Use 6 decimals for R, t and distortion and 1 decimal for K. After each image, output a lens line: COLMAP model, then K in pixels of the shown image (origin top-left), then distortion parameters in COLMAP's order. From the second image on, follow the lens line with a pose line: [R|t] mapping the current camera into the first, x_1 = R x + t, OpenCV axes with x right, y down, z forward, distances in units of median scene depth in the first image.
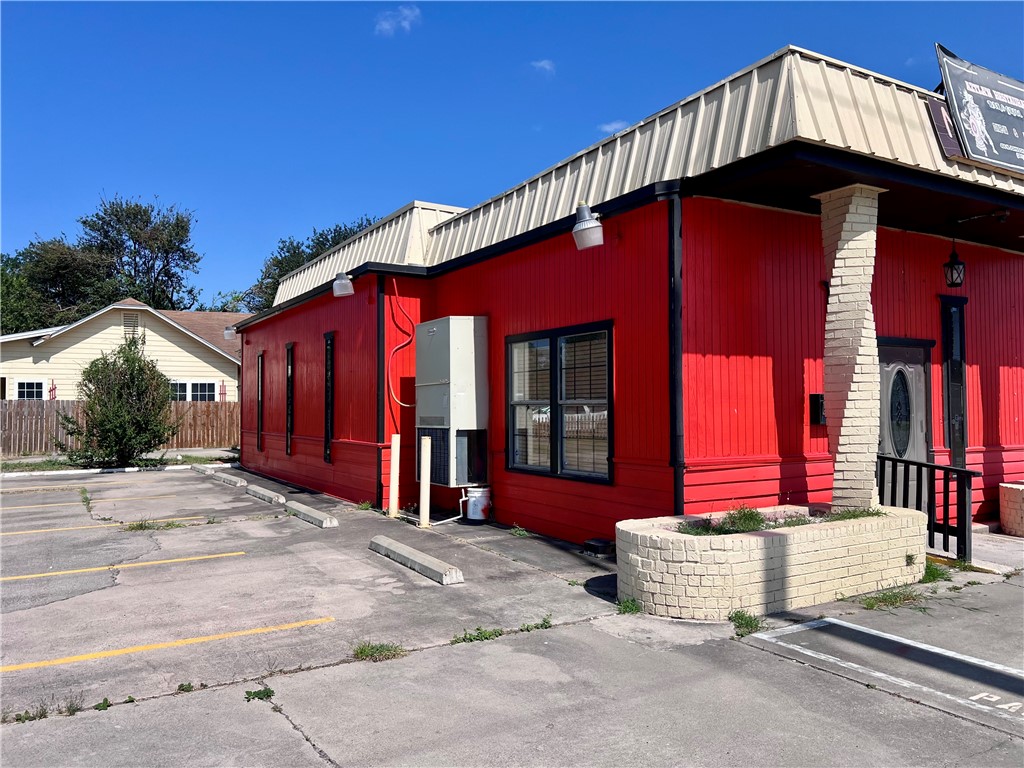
lens RADIAL K [[774.0, 0, 512.0], [0, 774.0, 384.0], [0, 0, 1]] dist [0.013169, 0.000650]
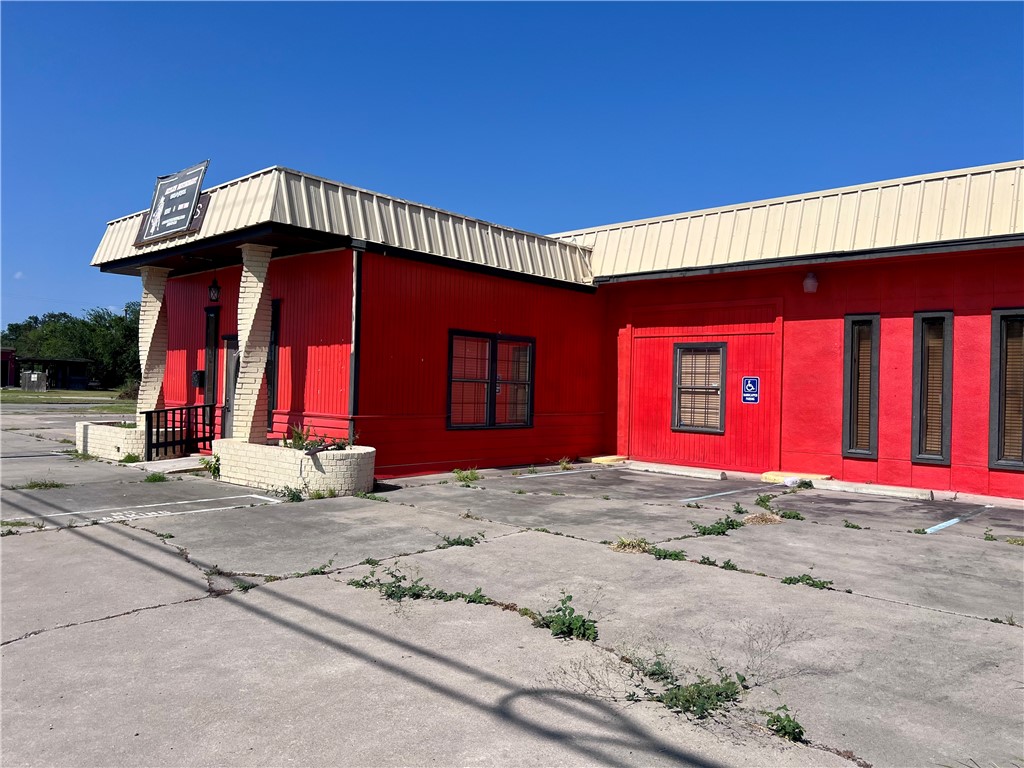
lens RADIAL K [[774.7, 0, 512.0], [0, 774.7, 384.0], [0, 0, 1]] dist [-0.004490, -0.001424]
pose [[0.285996, 0.008482, -0.958193, 2.486098], [0.004576, 0.999937, 0.010217, 0.030734], [0.958220, -0.007307, 0.285939, 1.258097]]
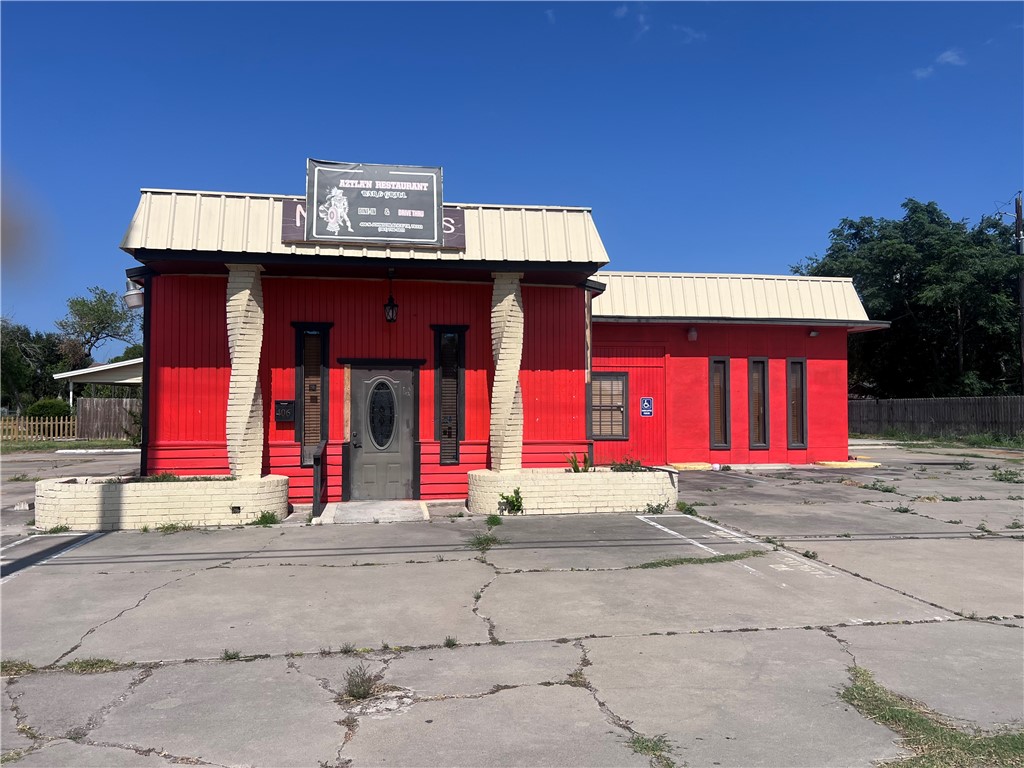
lens RADIAL K [[776.5, 0, 512.0], [0, 776.5, 384.0], [0, 0, 1]] dist [0.012033, -0.003456]
pose [[0.934311, -0.004581, -0.356430, 1.395165], [0.006444, 0.999971, 0.004040, -0.021846], [0.356401, -0.006072, 0.934313, -0.214720]]
